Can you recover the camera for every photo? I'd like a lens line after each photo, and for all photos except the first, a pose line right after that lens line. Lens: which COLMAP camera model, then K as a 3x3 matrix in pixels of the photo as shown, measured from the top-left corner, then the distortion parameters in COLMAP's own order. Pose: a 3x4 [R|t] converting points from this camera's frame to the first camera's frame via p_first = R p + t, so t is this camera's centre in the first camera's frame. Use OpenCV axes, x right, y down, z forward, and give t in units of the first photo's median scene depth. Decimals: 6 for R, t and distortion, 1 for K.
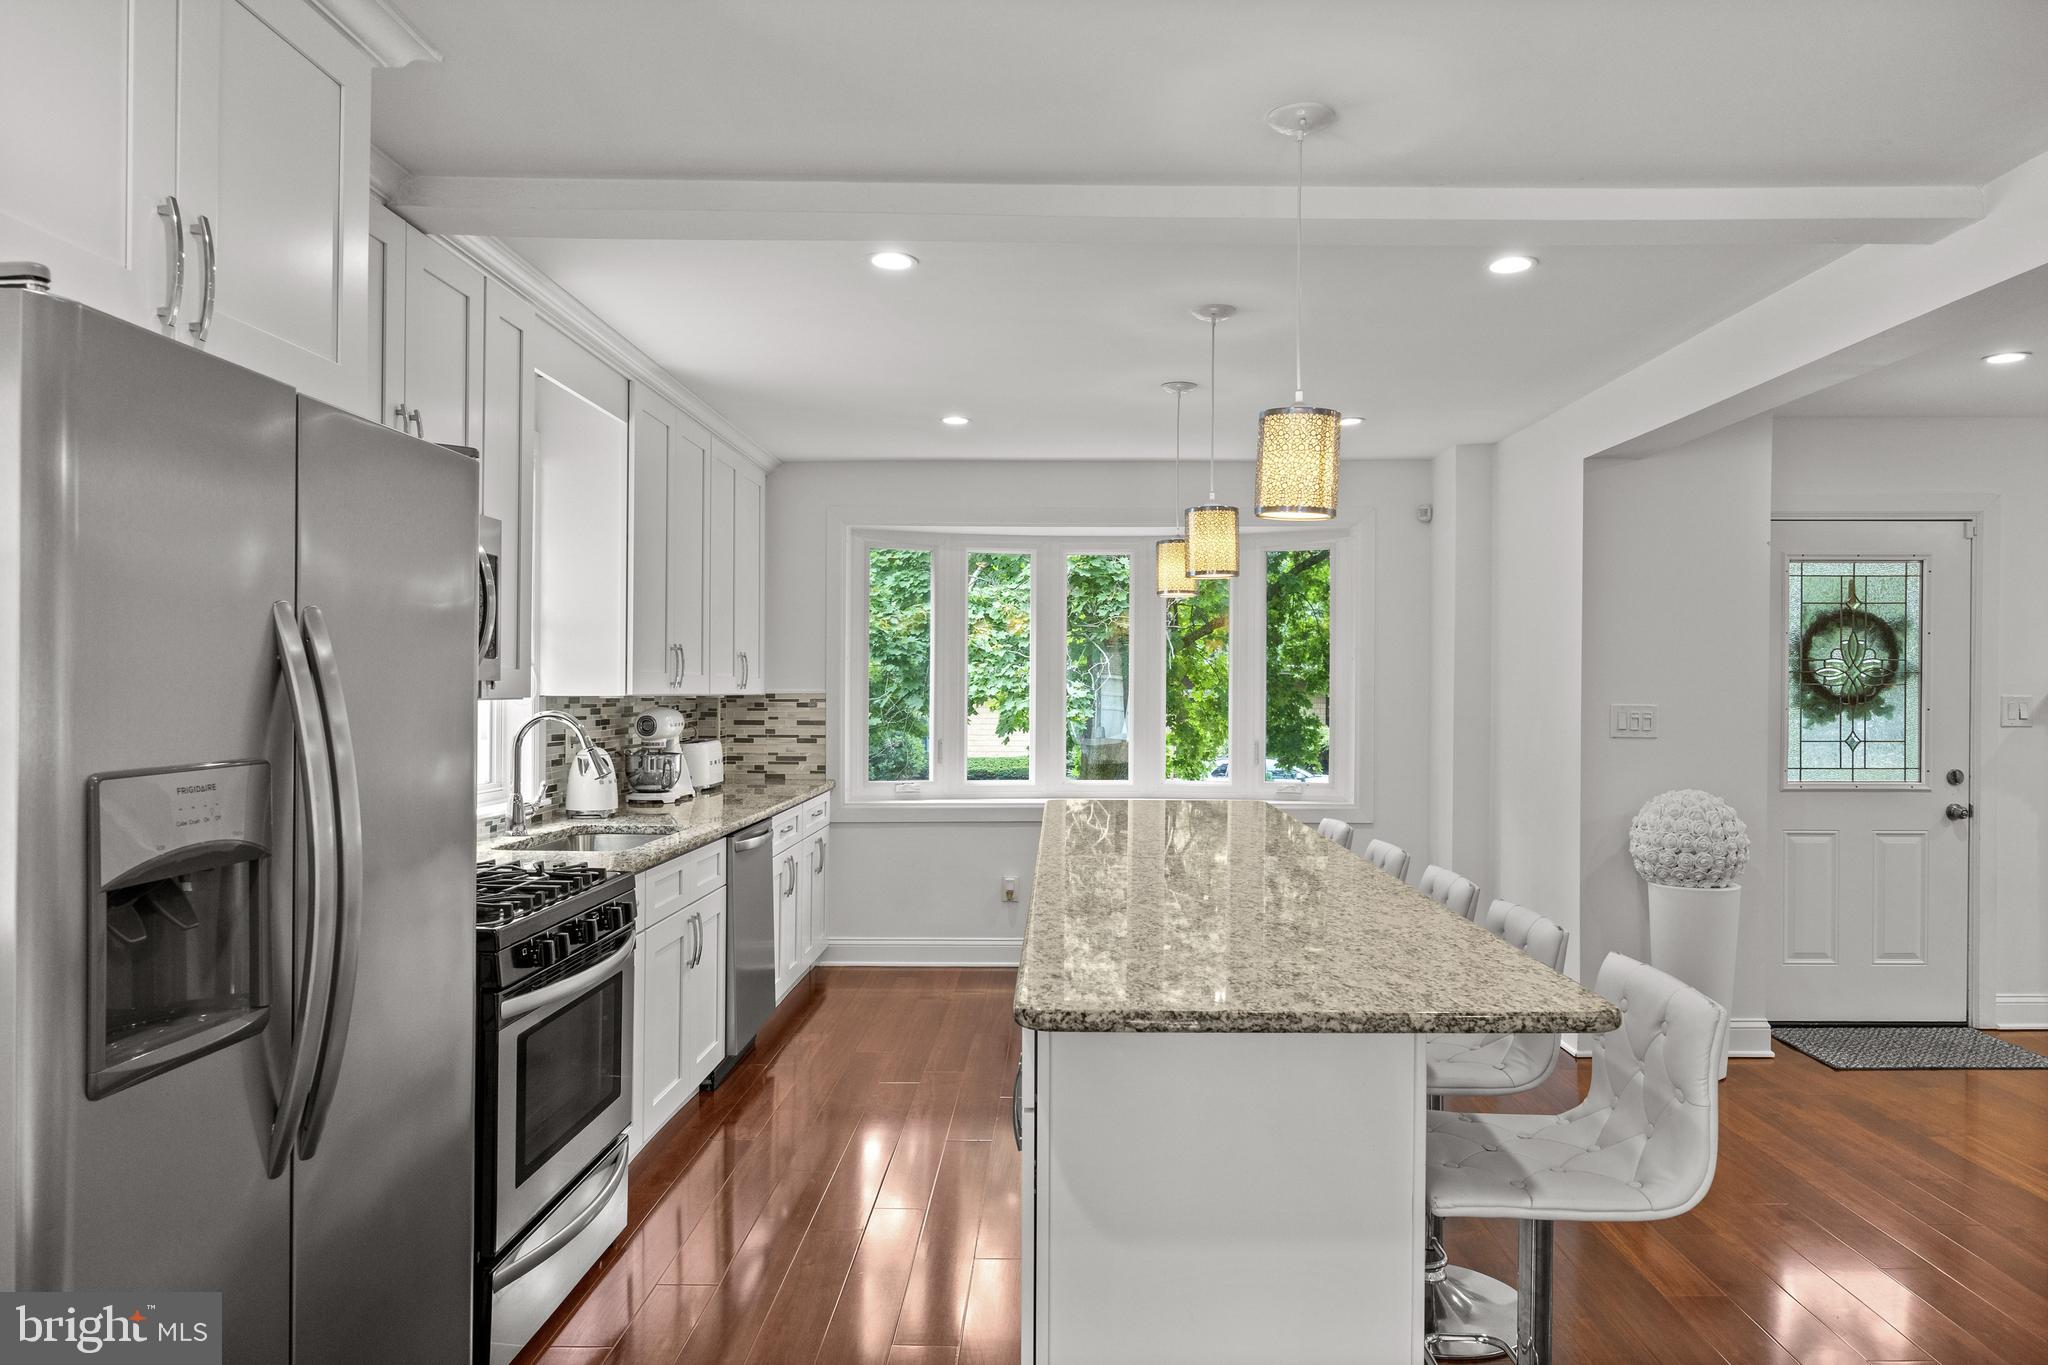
lens RADIAL K [[1312.8, 0, 1024.0], [0, 1312.8, 682.5], [0, 0, 1]] dist [-0.018917, -0.003443]
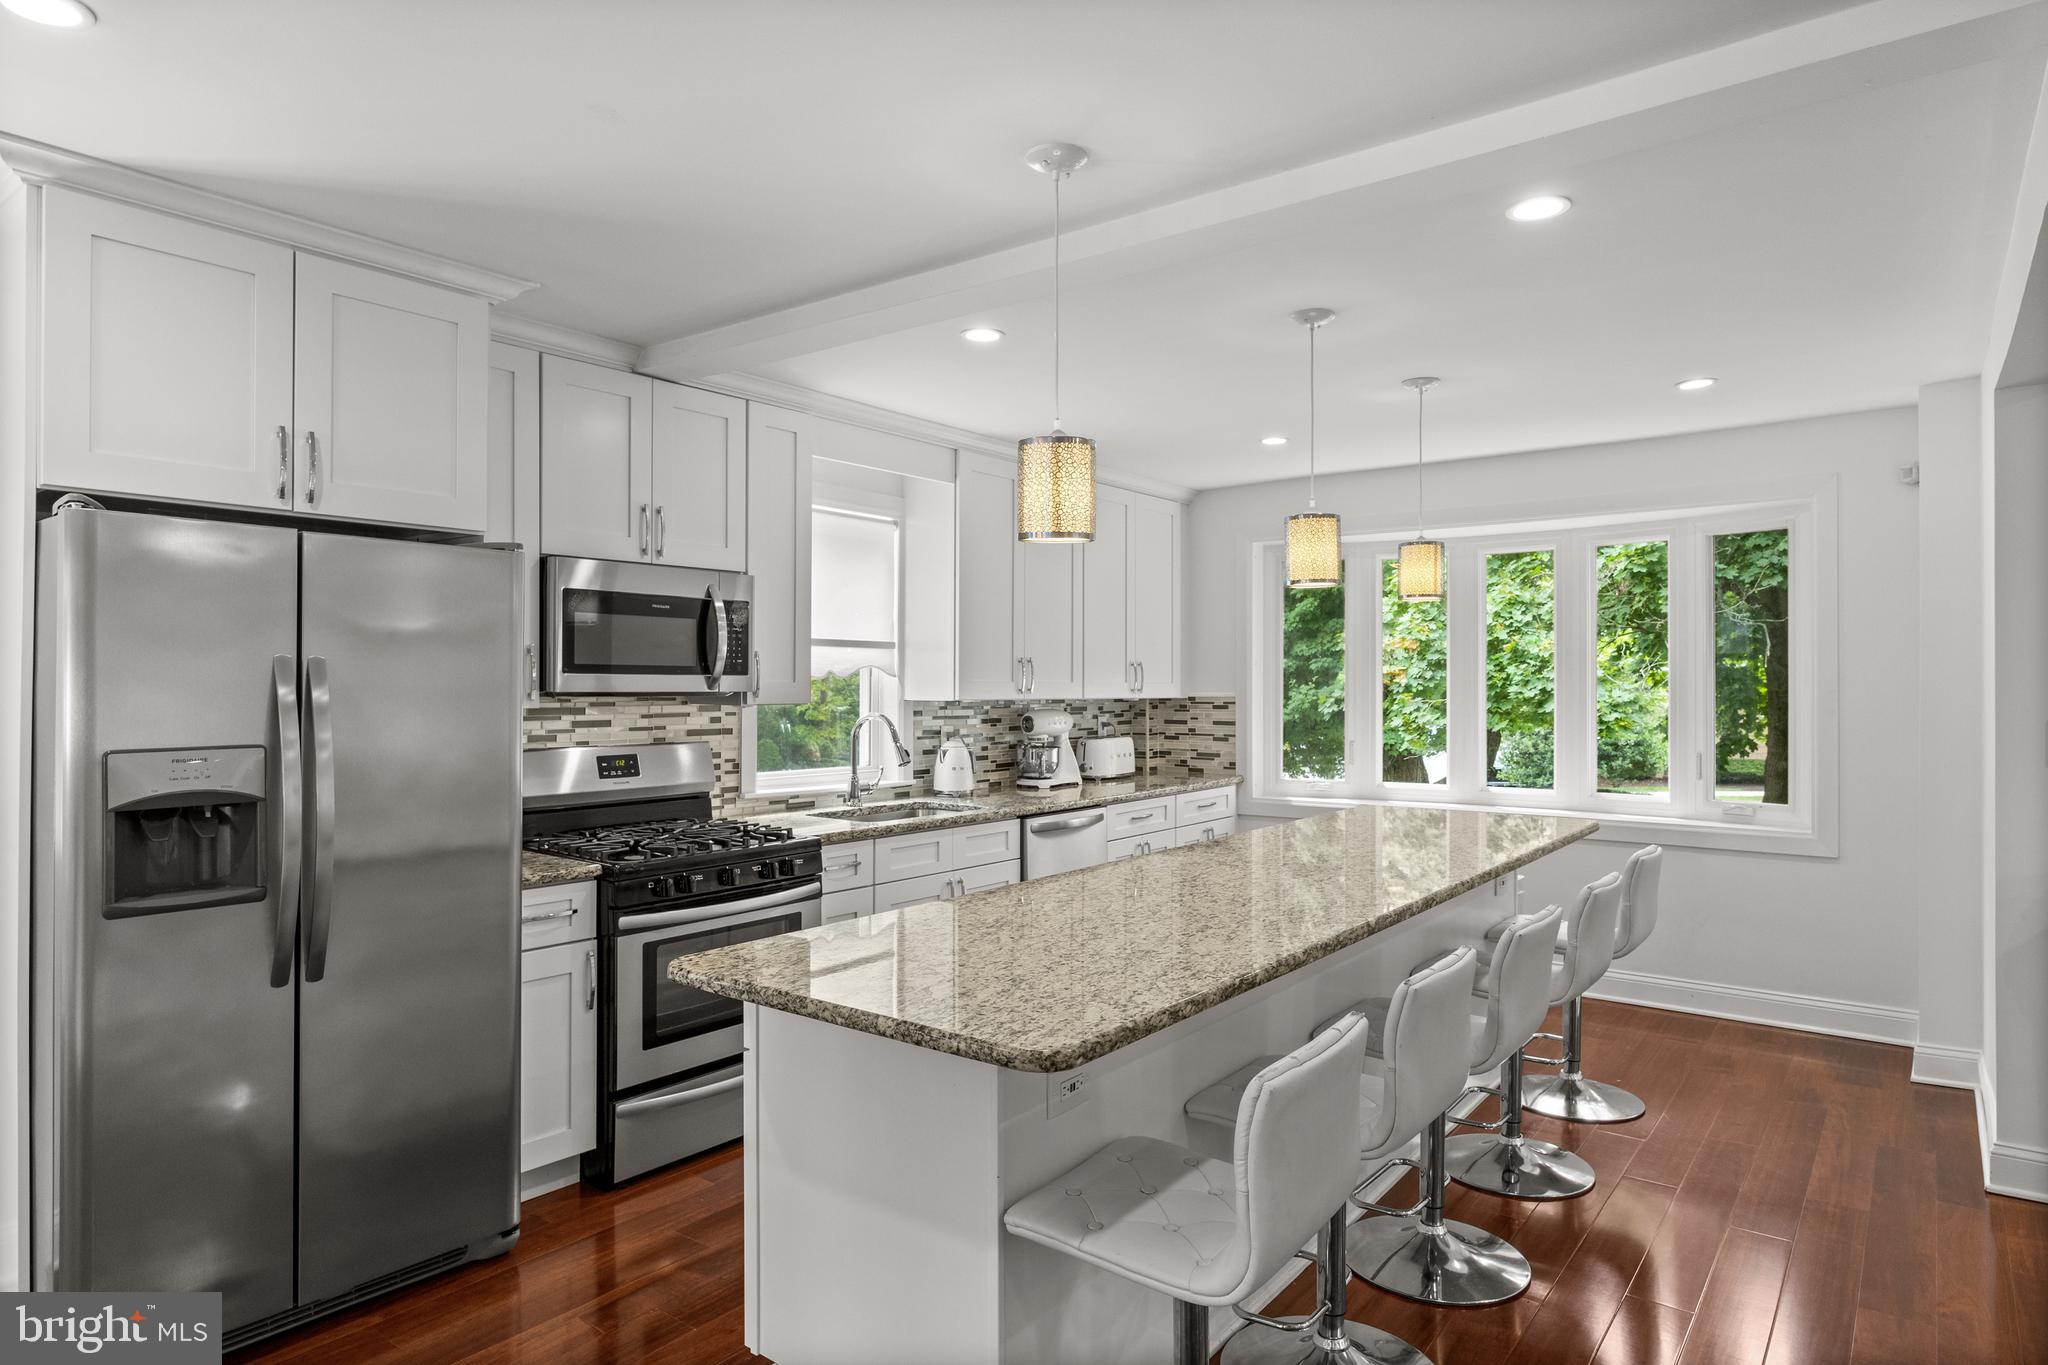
lens RADIAL K [[1183.4, 0, 1024.0], [0, 1183.4, 682.5], [0, 0, 1]] dist [-0.027420, 0.000176]
pose [[0.792497, -0.002827, -0.609869, 0.317644], [0.004874, 0.999987, 0.001699, -0.006466], [0.609856, -0.004320, 0.792500, 0.102266]]
